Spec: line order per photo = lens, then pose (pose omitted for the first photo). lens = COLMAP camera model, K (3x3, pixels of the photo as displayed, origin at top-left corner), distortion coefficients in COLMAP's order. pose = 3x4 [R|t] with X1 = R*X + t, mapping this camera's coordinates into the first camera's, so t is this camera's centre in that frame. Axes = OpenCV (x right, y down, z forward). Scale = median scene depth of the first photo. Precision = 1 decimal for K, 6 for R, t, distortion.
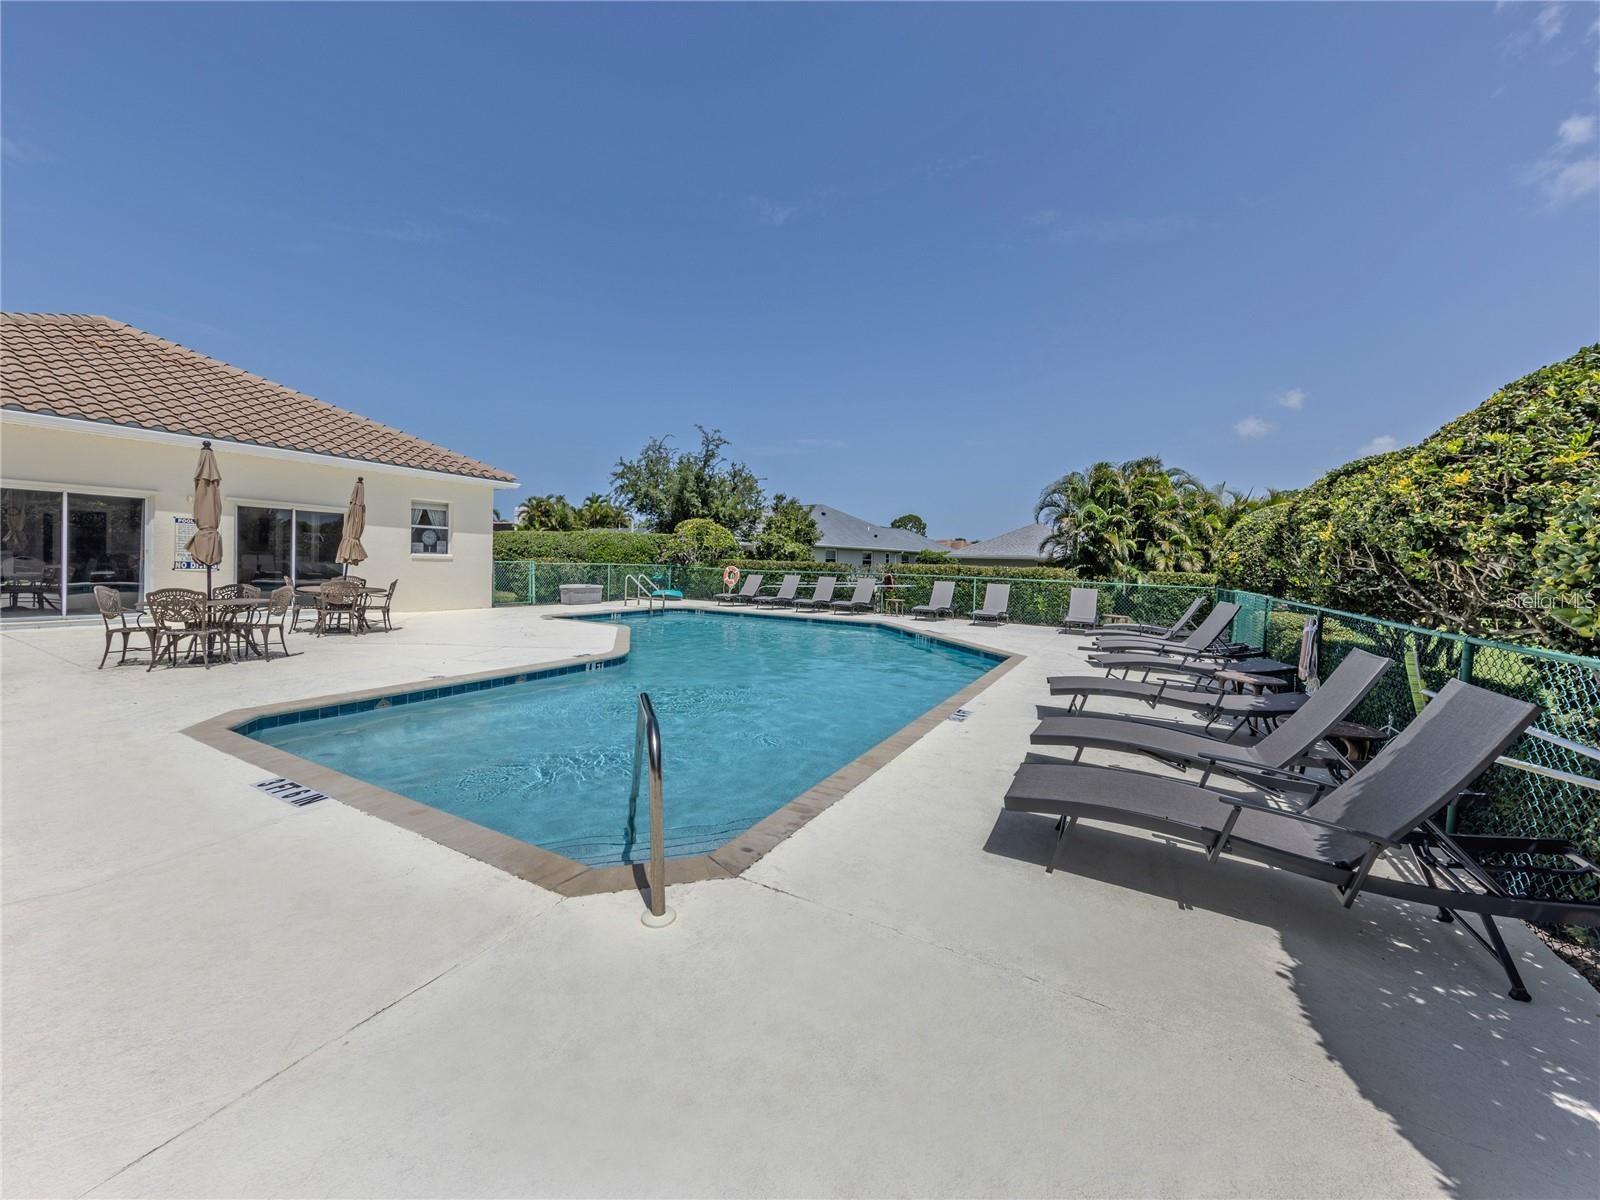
lens RADIAL K [[775.7, 0, 794.4], [0, 775.7, 598.2], [0, 0, 1]] dist [0.002572, 0.000428]
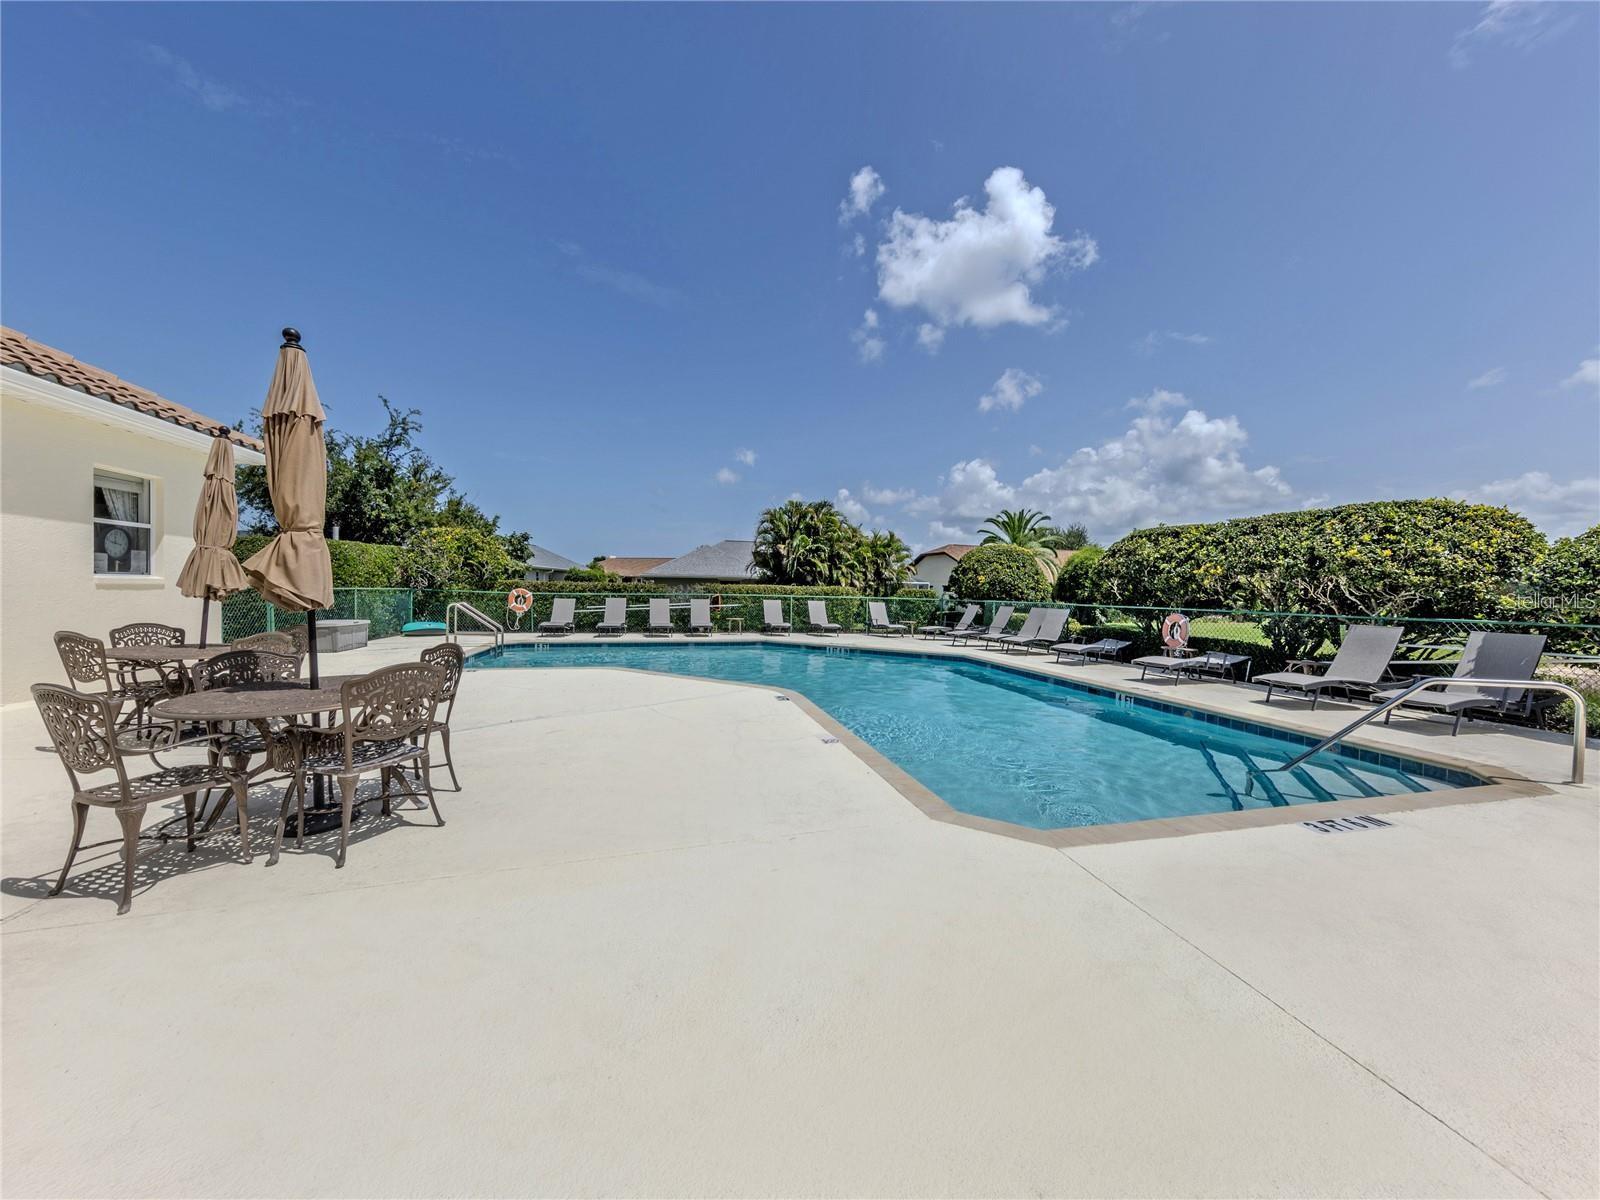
lens RADIAL K [[775.7, 0, 796.7], [0, 775.7, 589.7], [0, 0, 1]] dist [0.002572, 0.000428]
pose [[0.529614, -0.016401, 0.848080, -0.668336], [0.040023, 0.999183, -0.005670, -0.025867], [-0.847294, 0.036946, 0.529837, 0.342833]]
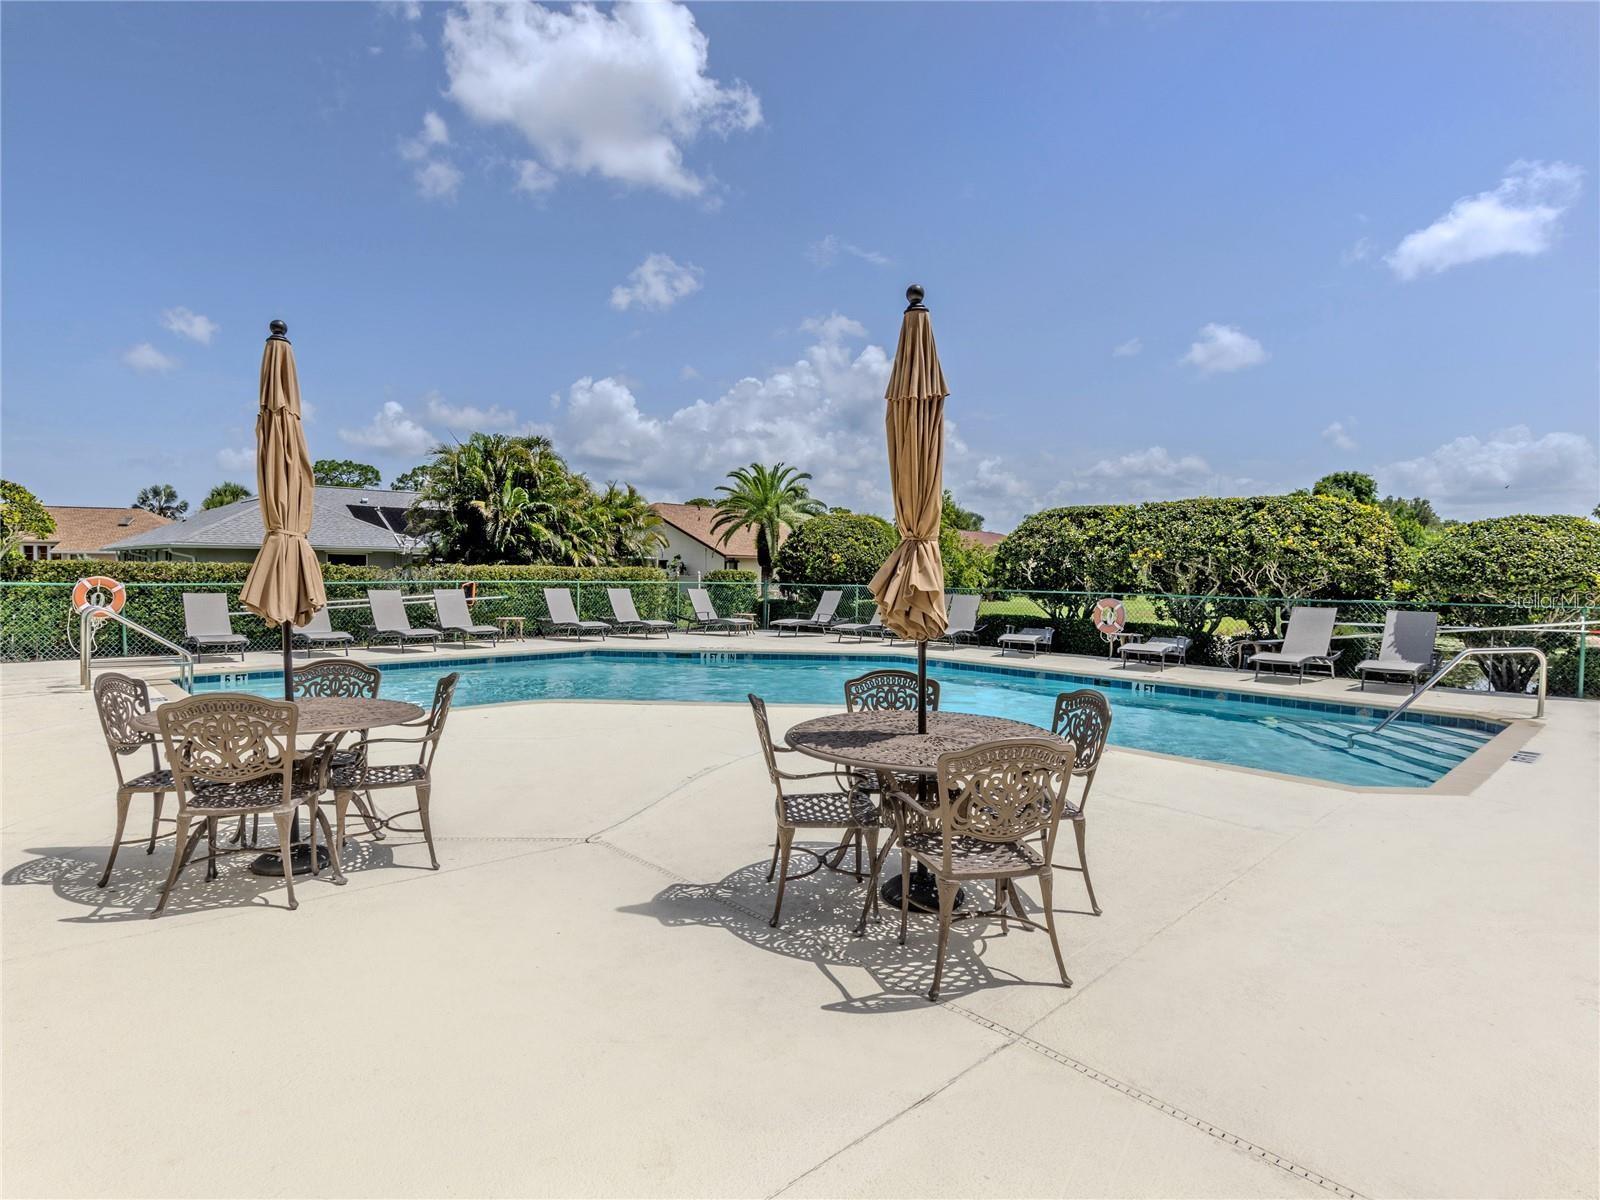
lens RADIAL K [[1238.0, 0, 800.9], [0, 1238.0, 588.3], [0, 0, 1]] dist [0.072432, 0.002495]
pose [[-0.132742, -0.051282, 0.989823, -0.961524], [0.033060, 0.997876, 0.056133, -0.078396], [-0.990599, 0.040175, -0.130765, 0.884056]]
